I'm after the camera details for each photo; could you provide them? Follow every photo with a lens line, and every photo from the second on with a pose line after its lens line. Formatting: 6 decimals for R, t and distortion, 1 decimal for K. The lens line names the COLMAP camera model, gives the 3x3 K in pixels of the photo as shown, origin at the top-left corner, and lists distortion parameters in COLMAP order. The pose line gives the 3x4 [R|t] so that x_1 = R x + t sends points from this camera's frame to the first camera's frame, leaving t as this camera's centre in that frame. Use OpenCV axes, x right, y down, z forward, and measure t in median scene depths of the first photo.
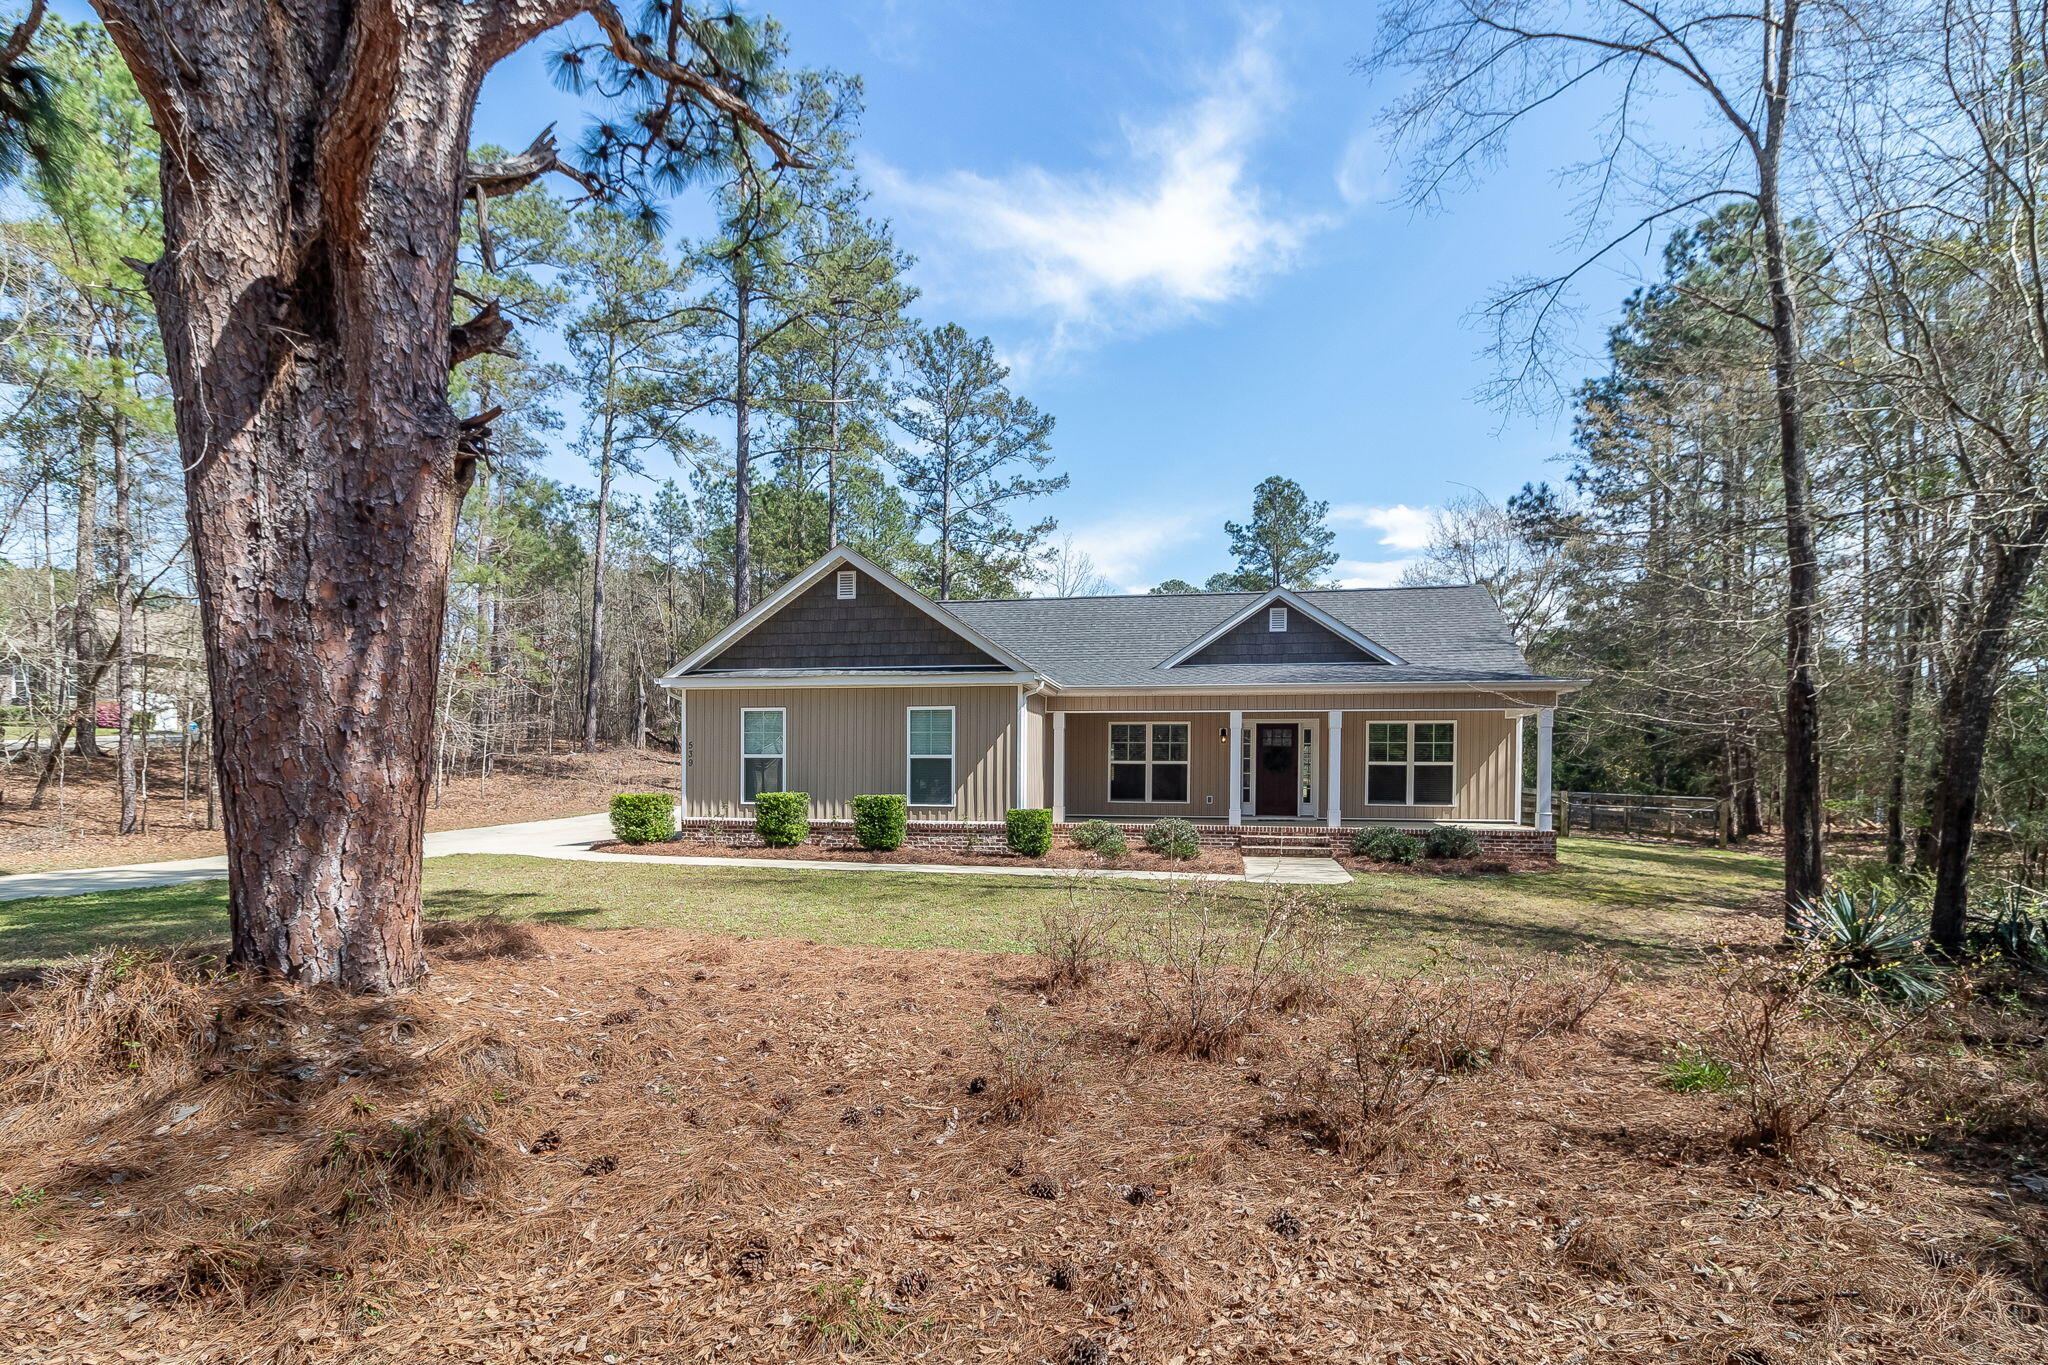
lens RADIAL K [[963.0, 0, 1025.6], [0, 963.0, 788.0], [0, 0, 1]] dist [0.001049, 0.000035]
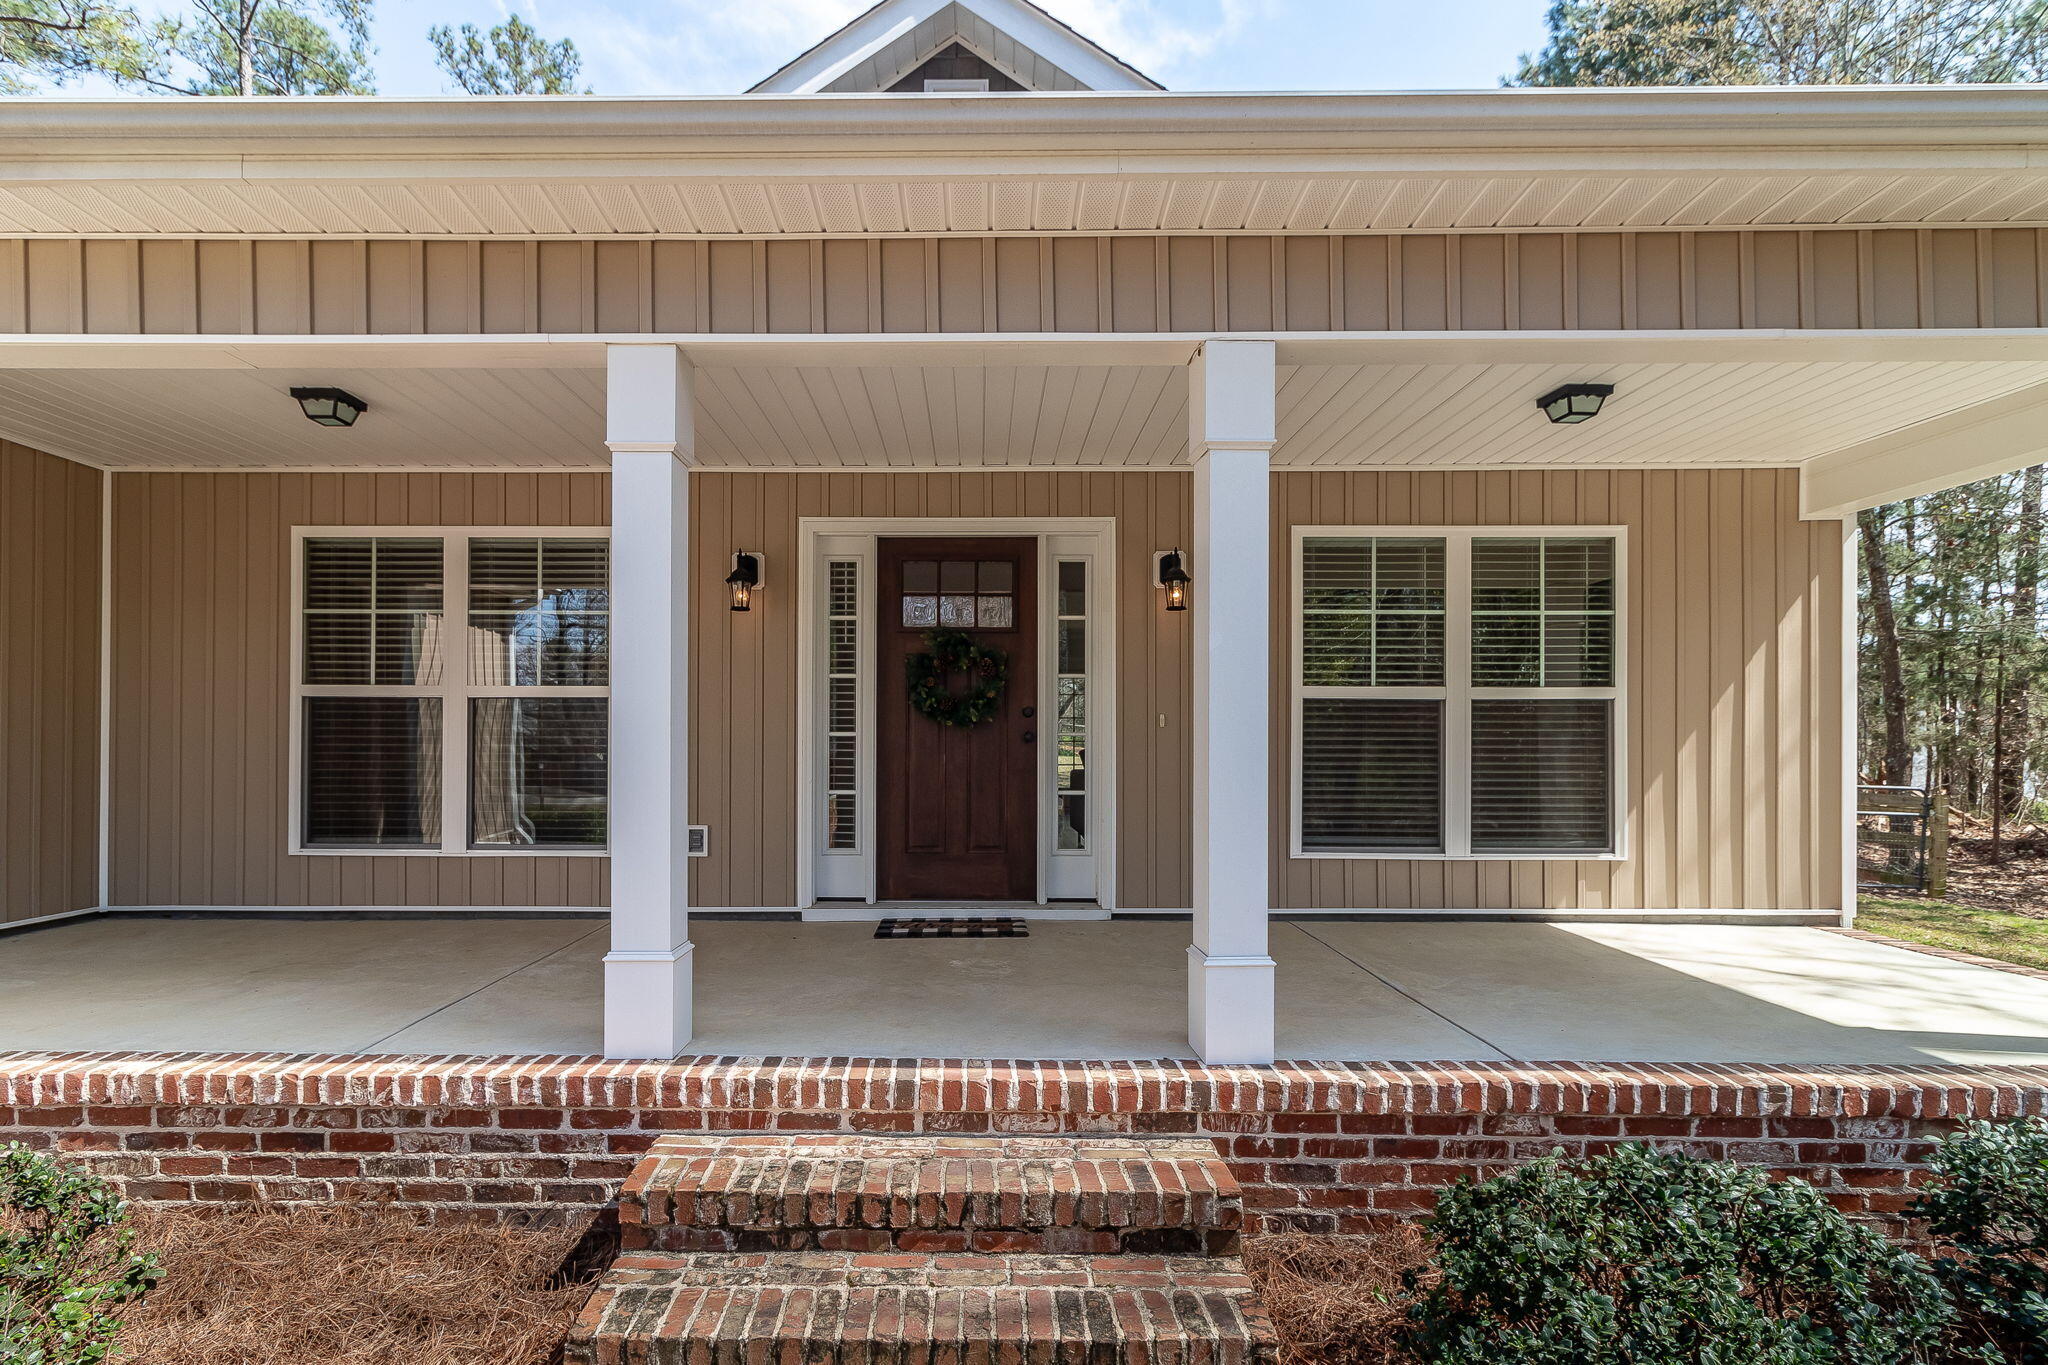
lens RADIAL K [[1024.7, 0, 954.5], [0, 1024.7, 731.4], [0, 0, 1]] dist [0.002230, 0.000392]
pose [[0.985577, -0.004678, 0.169165, 0.218075], [0.008137, 0.999772, -0.019762, -0.010746], [-0.169034, 0.020853, 0.985390, 0.745563]]
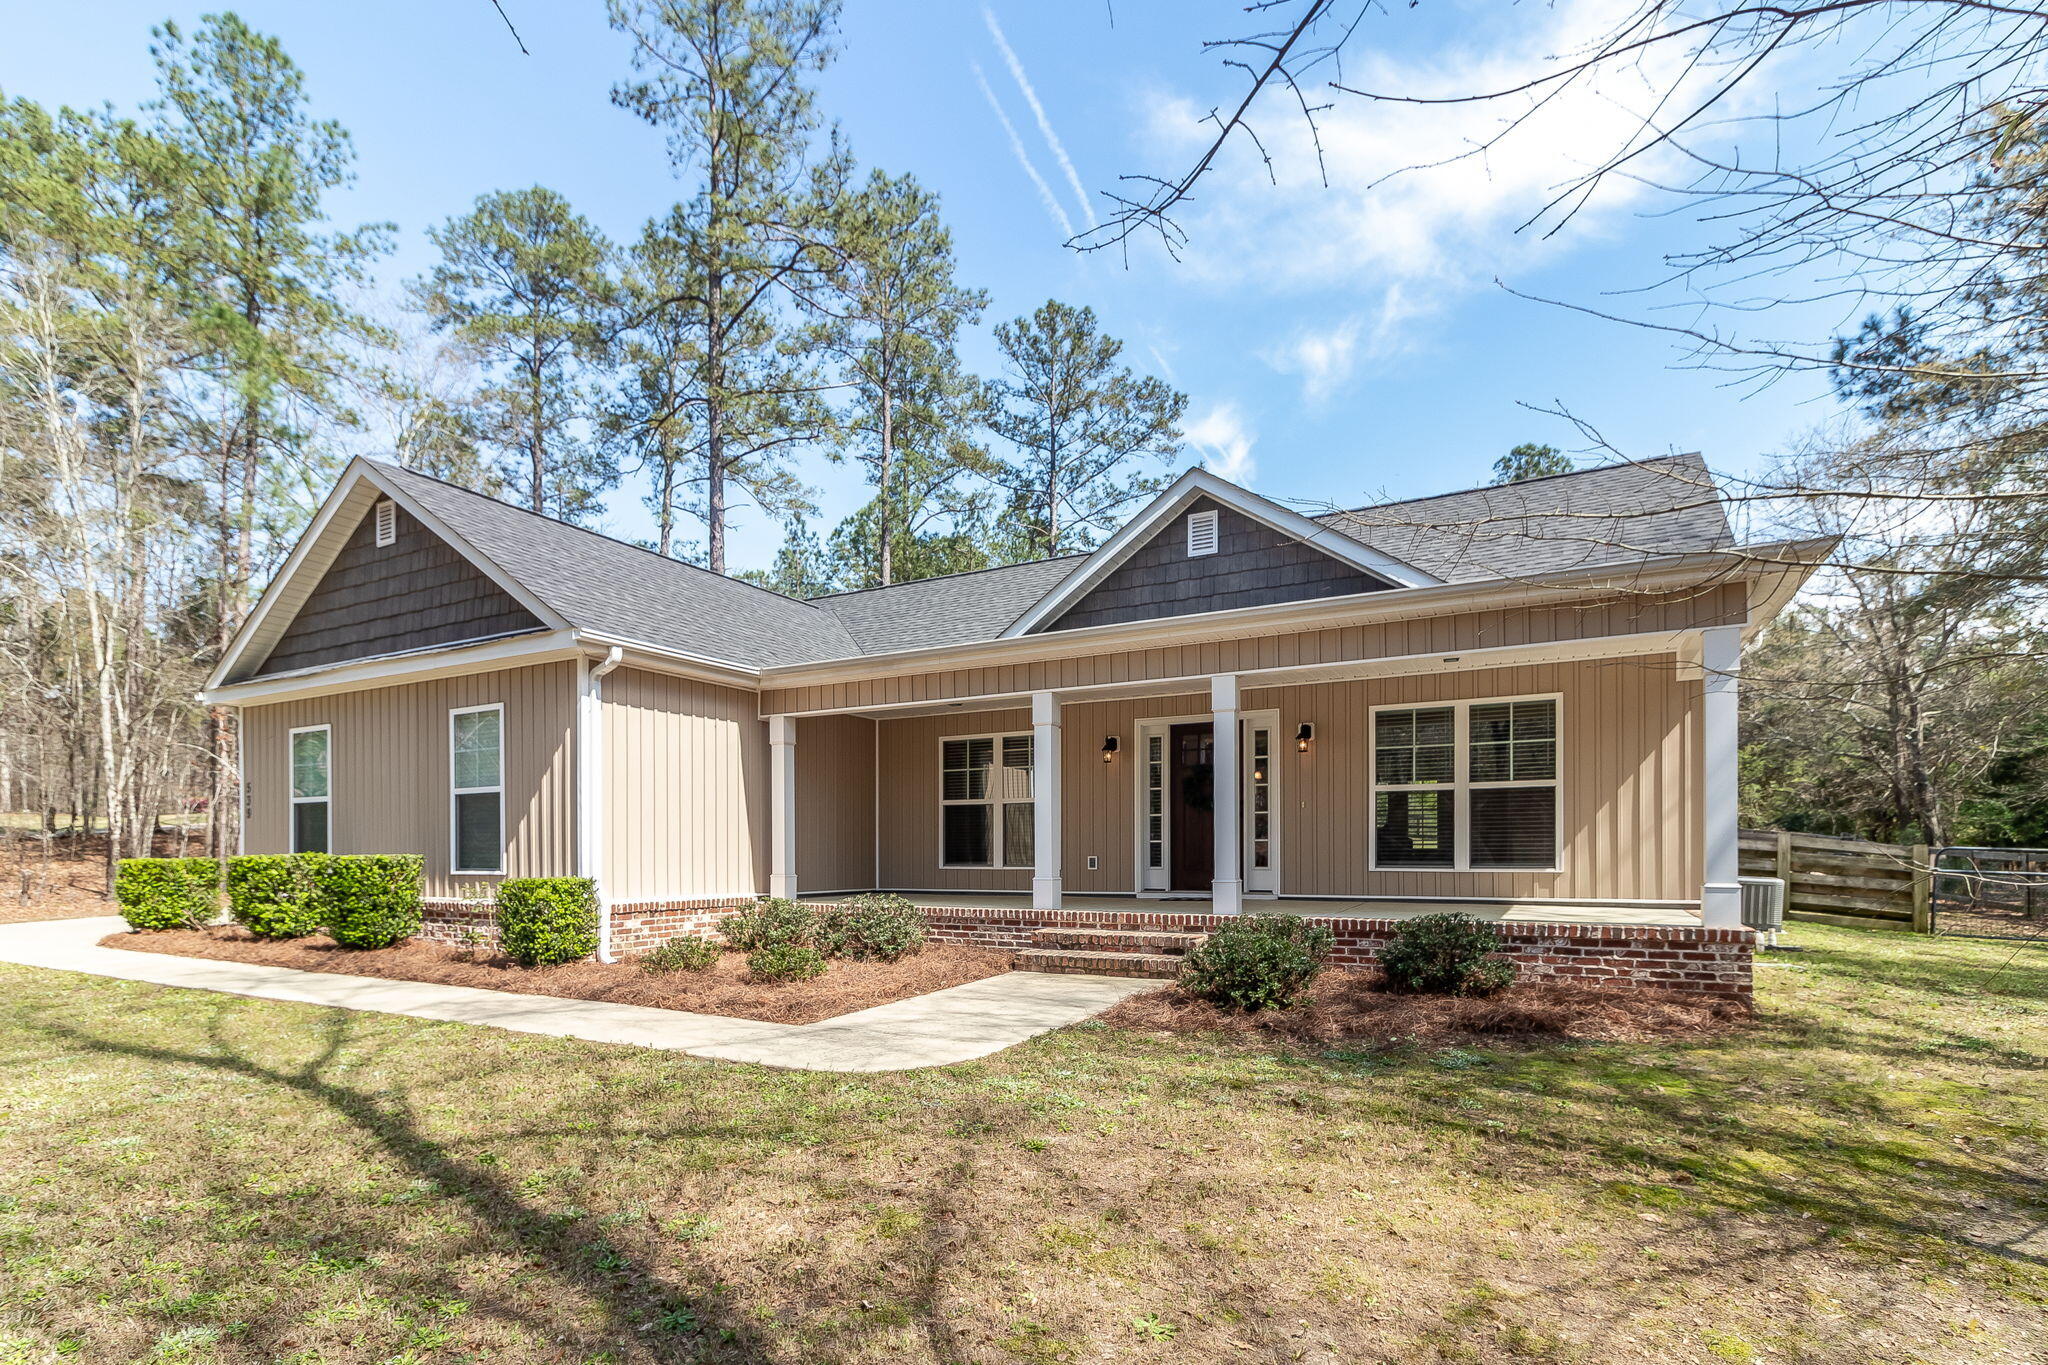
lens RADIAL K [[986.9, 0, 978.5], [0, 986.9, 852.0], [0, 0, 1]] dist [0.000759, -0.000568]
pose [[0.946739, -0.011918, -0.321781, 0.323706], [0.007768, 0.999869, -0.014180, 0.013539], [0.321907, 0.010926, 0.946708, 0.436595]]
